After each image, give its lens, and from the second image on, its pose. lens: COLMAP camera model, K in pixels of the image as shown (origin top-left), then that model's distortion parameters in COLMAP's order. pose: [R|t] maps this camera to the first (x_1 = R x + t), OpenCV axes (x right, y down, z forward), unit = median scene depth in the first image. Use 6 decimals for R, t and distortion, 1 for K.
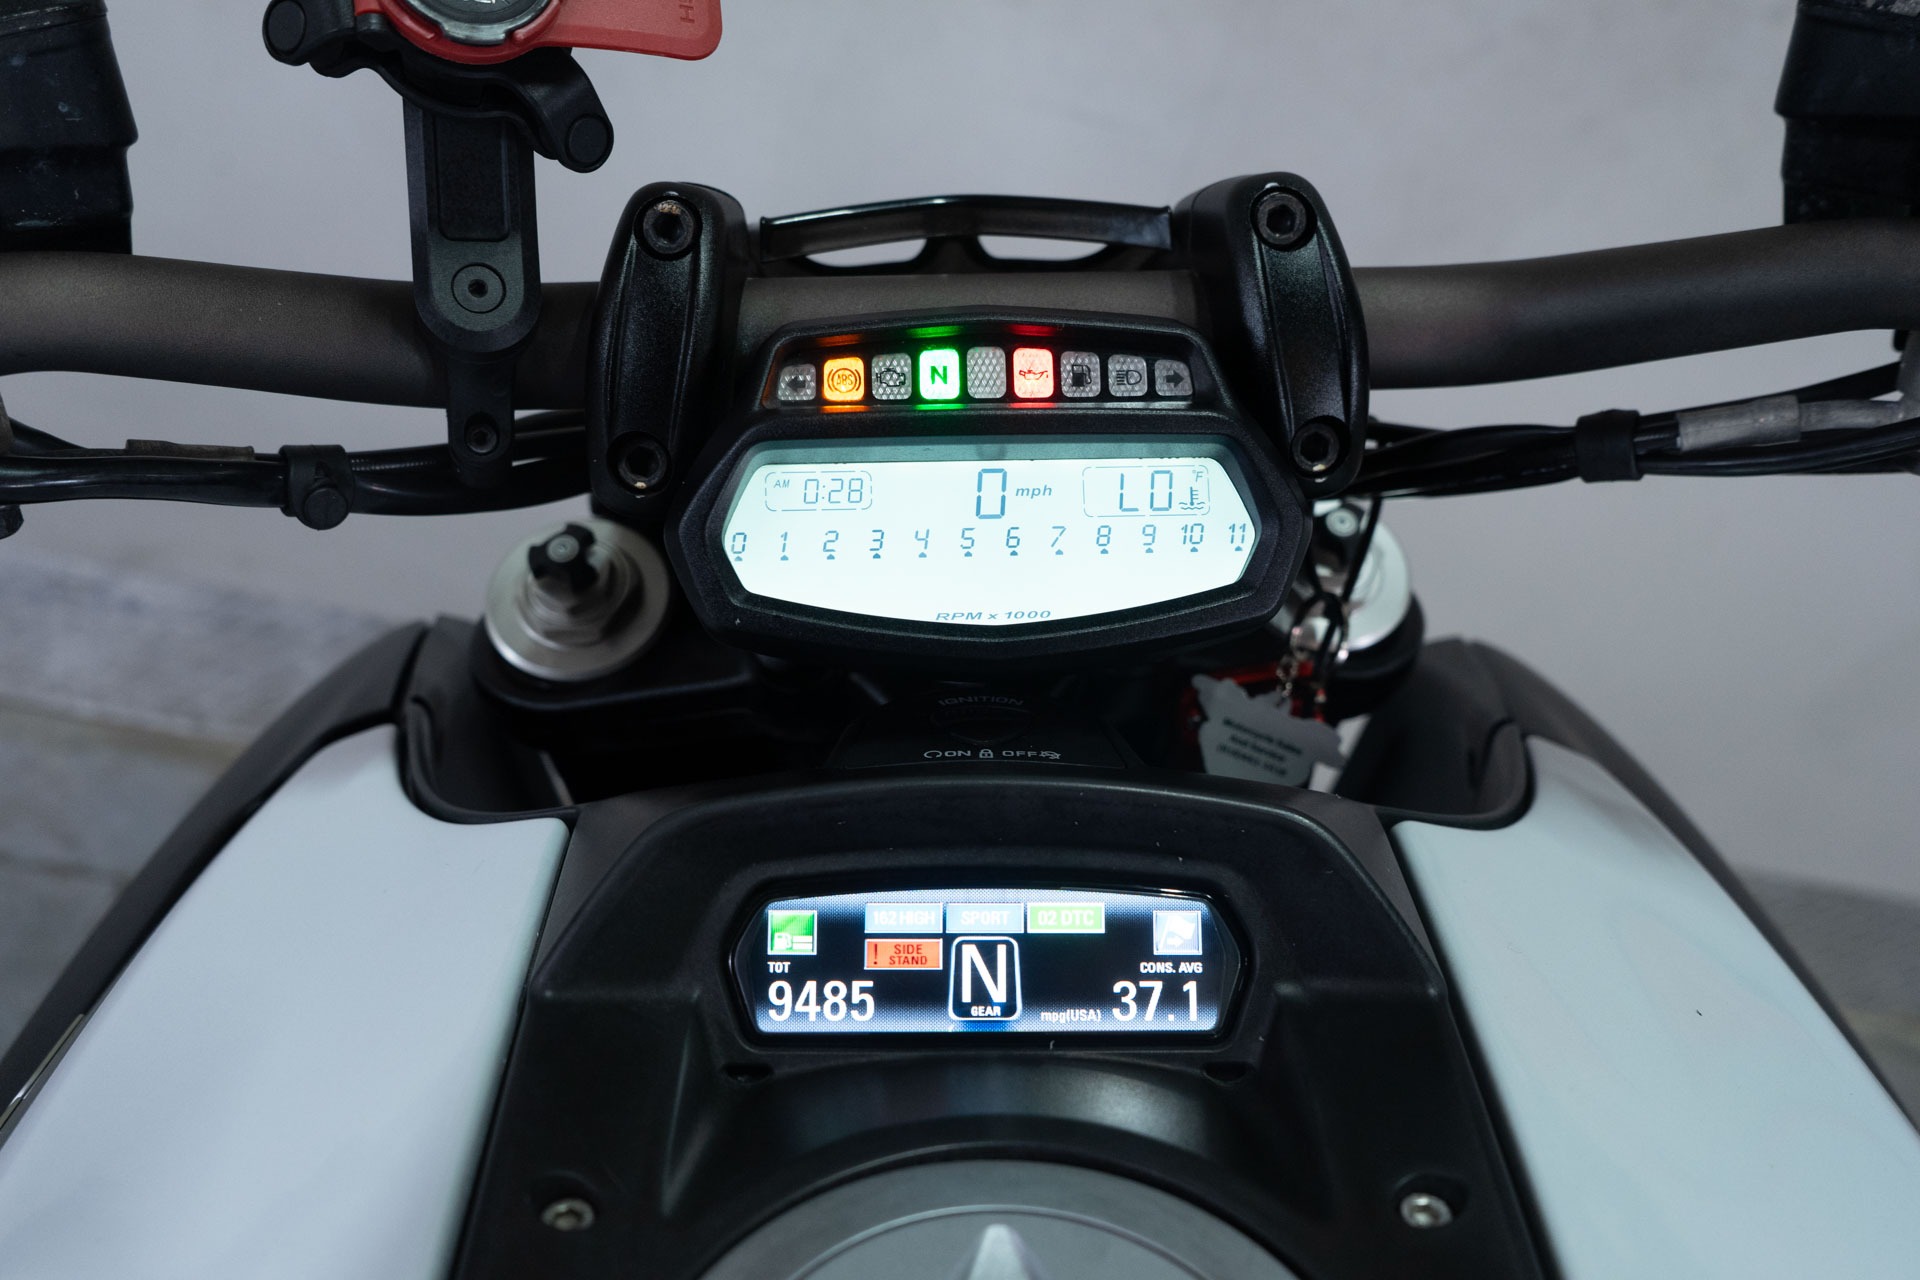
lens RADIAL K [[1566.9, 0, 960.0], [0, 1566.9, 640.0], [0, 0, 1]] dist [0.008294, 0.005733]
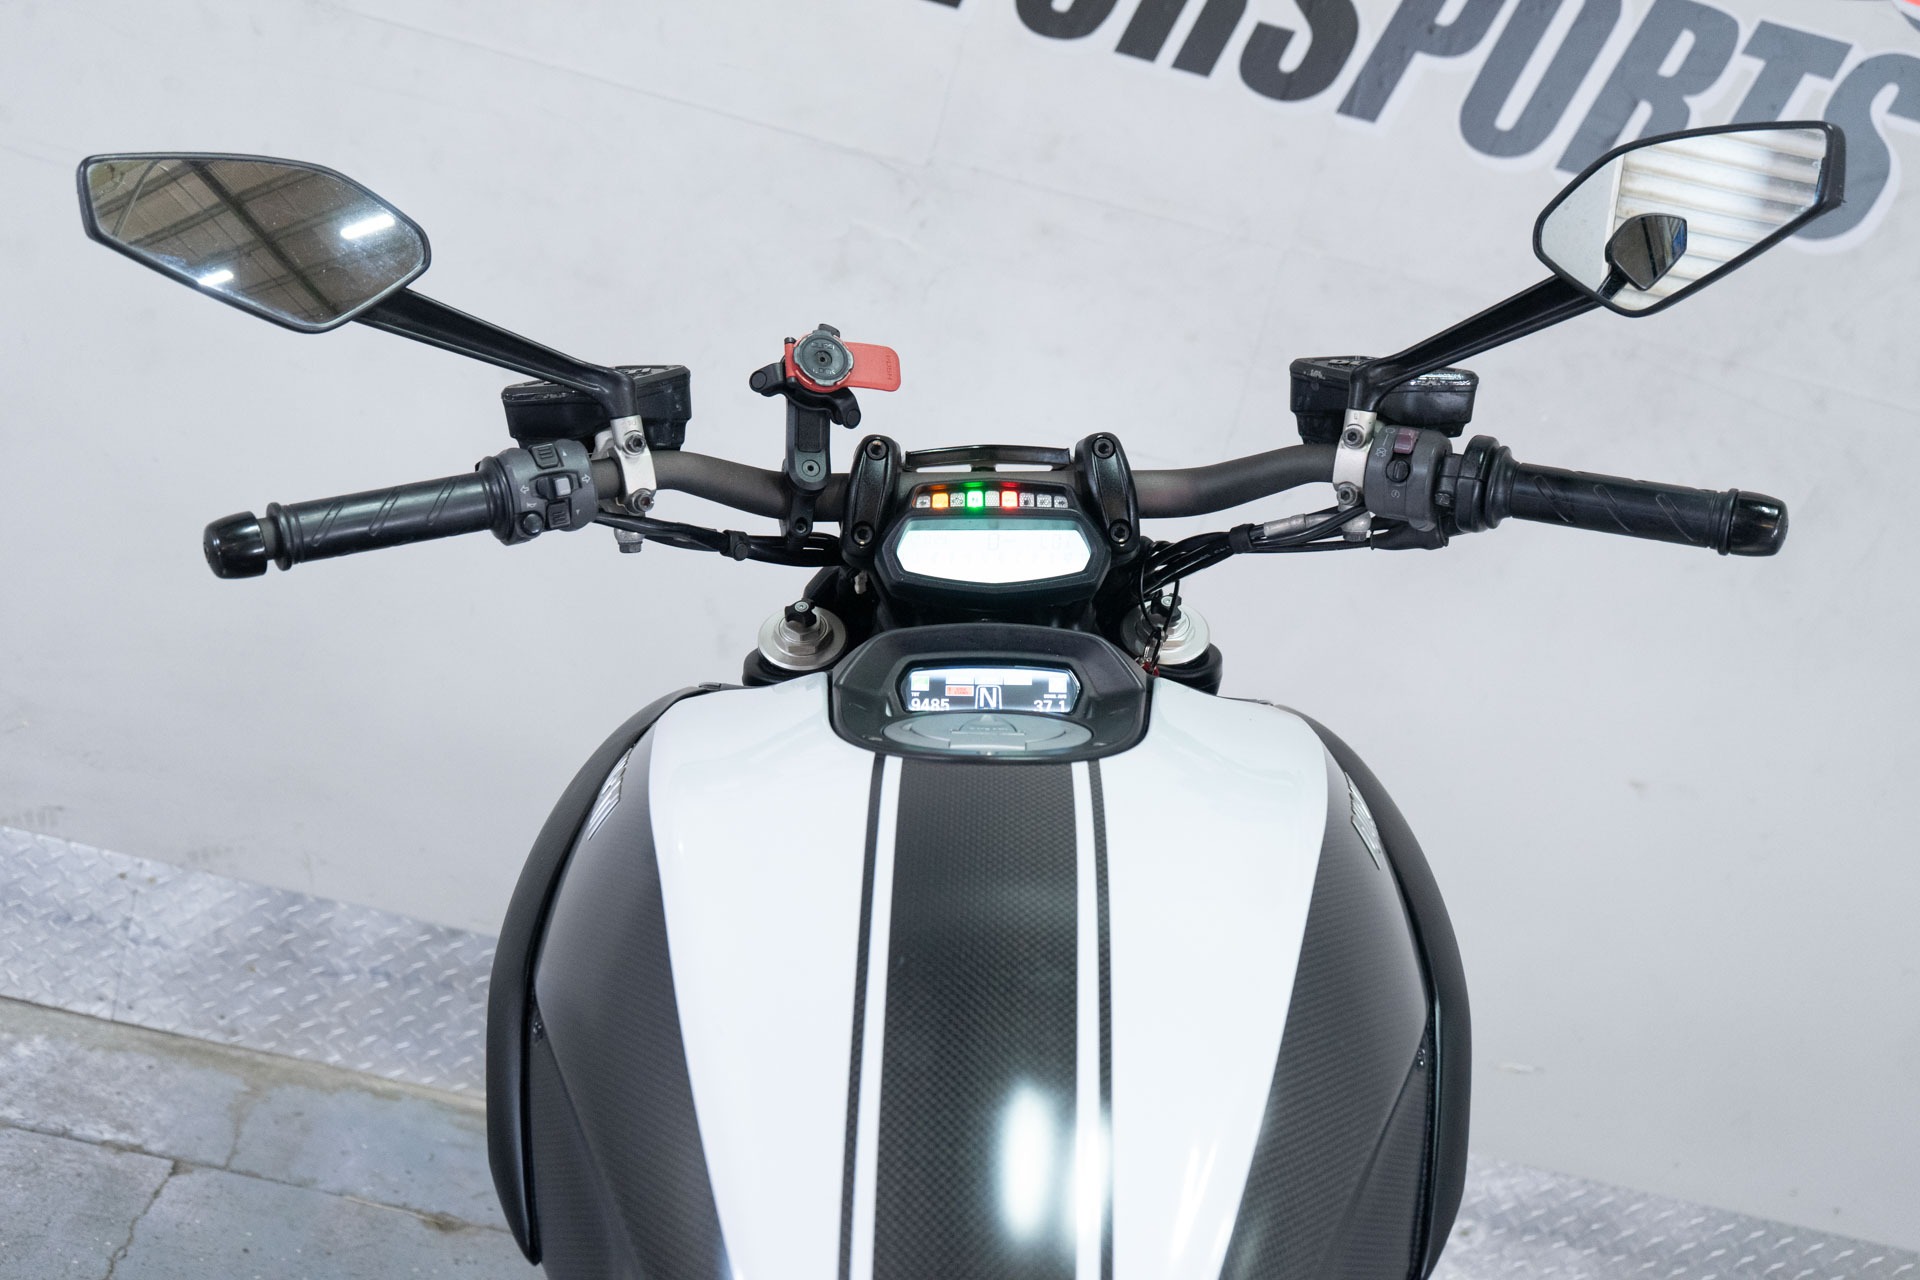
lens RADIAL K [[2394.7, 0, 960.5], [0, 2394.7, 638.4], [0, 0, 1]] dist [0.022120, 0.021197]
pose [[0.999589, 0.005410, -0.028158, 0.080720], [-0.012635, 0.964664, -0.263181, 1.166842], [0.025739, 0.263428, 0.964336, -2.975204]]
